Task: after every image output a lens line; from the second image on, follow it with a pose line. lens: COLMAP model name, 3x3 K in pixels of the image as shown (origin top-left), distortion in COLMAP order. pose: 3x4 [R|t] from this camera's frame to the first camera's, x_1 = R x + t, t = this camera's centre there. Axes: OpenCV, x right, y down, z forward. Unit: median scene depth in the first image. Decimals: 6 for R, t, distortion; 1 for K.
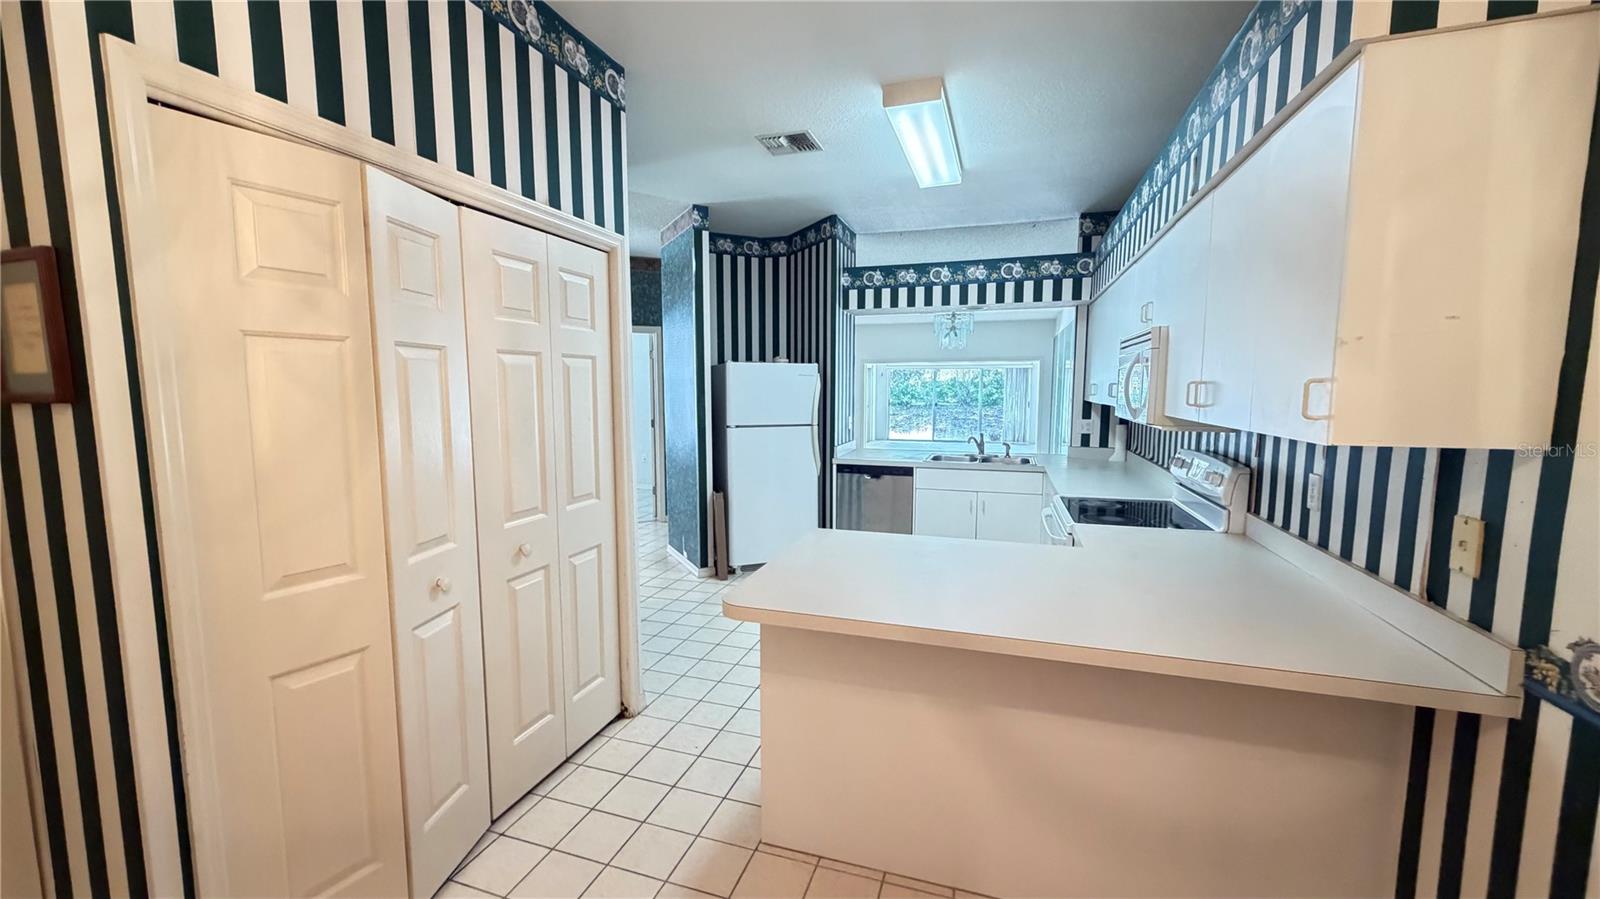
lens RADIAL K [[636.4, 0, 800.3], [0, 636.4, 454.9], [0, 0, 1]] dist [0.000917, -0.000078]
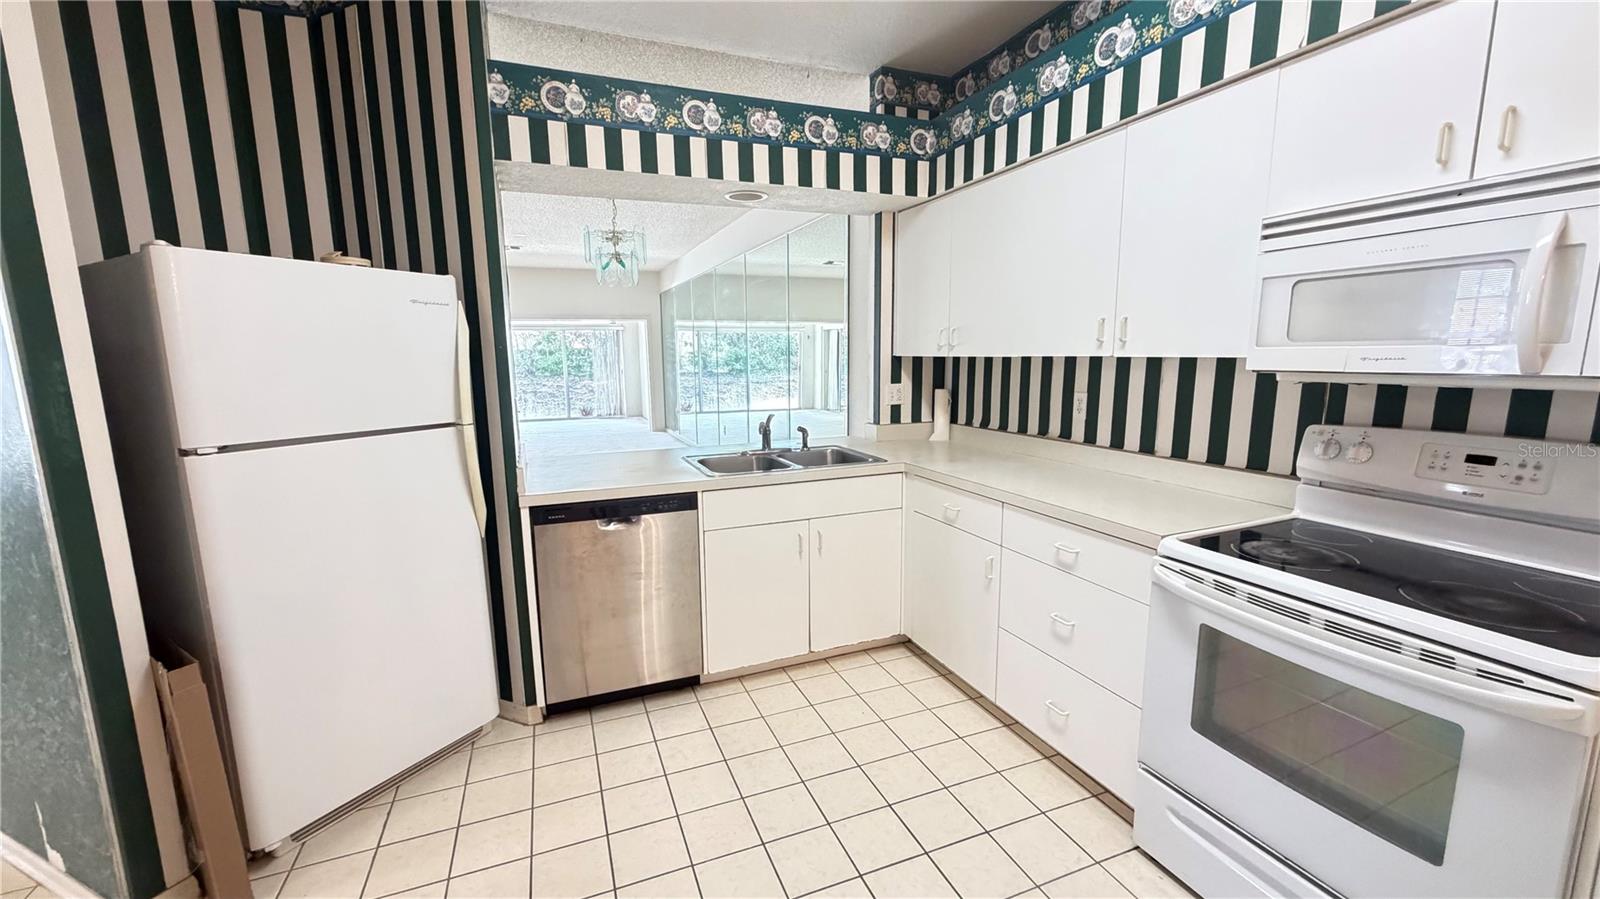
lens RADIAL K [[636.4, 0, 794.8], [0, 636.4, 452.6], [0, 0, 1]] dist [0.000917, -0.000078]
pose [[0.769366, -0.109180, 0.629409, -0.076727], [0.081861, 0.994013, 0.072362, -0.040509], [-0.633541, -0.004149, 0.773698, 0.535385]]
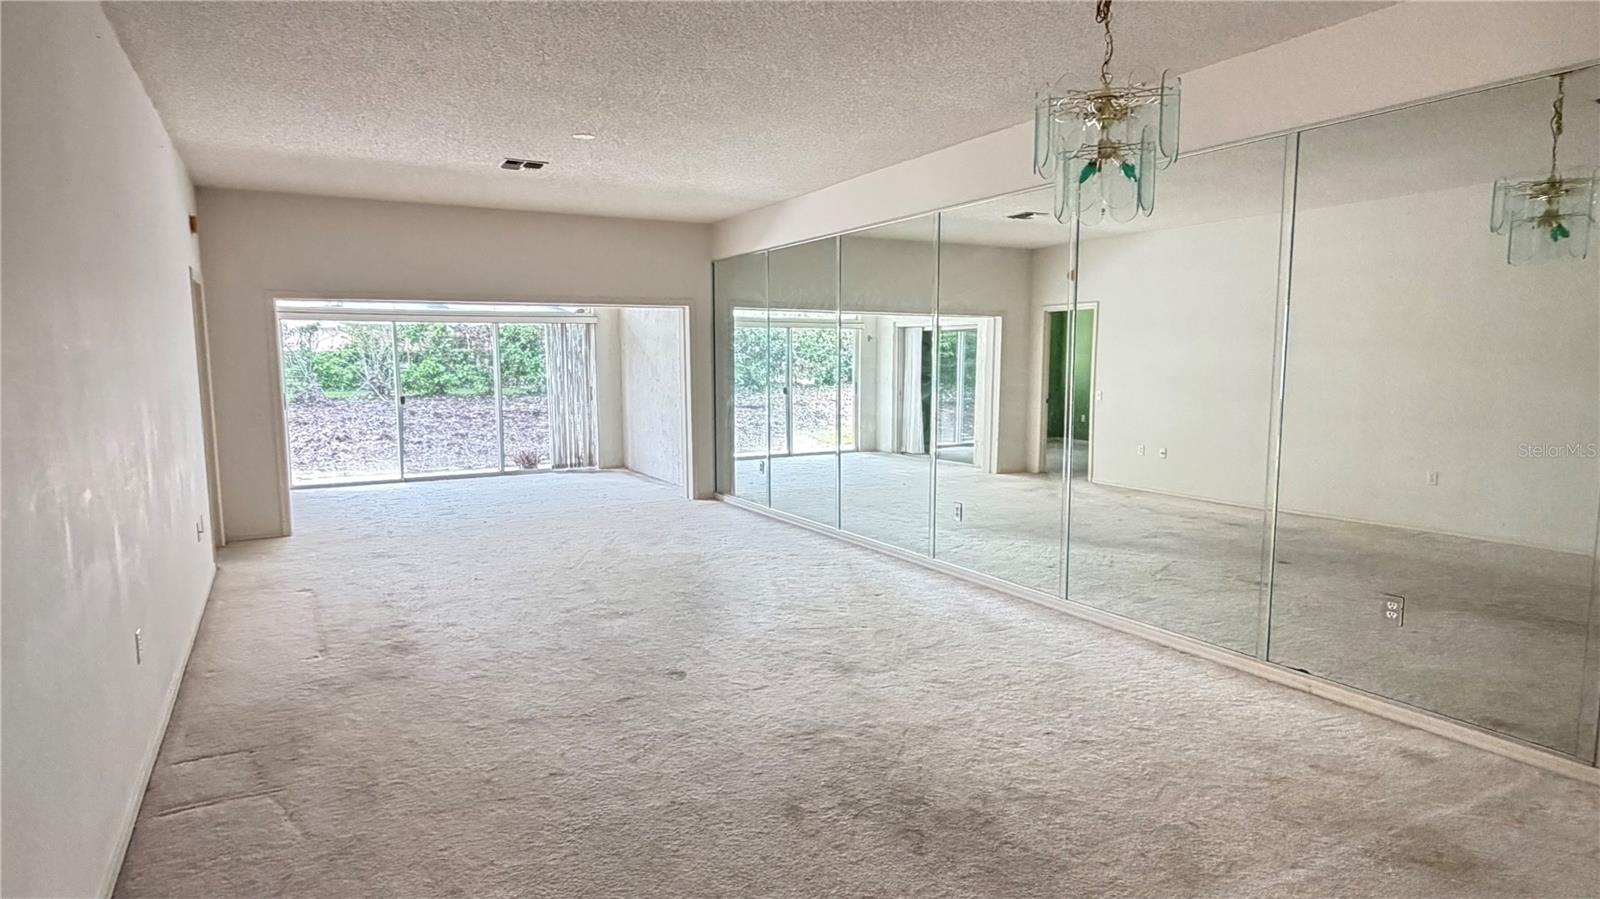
lens RADIAL K [[908.3, 0, 787.0], [0, 908.3, 447.8], [0, 0, 1]] dist [0.002069, -0.000731]
pose [[0.690220, -0.076293, 0.719566, -0.225744], [0.084467, 0.996123, 0.024593, -0.128095], [-0.718653, 0.043805, 0.693988, 1.199145]]
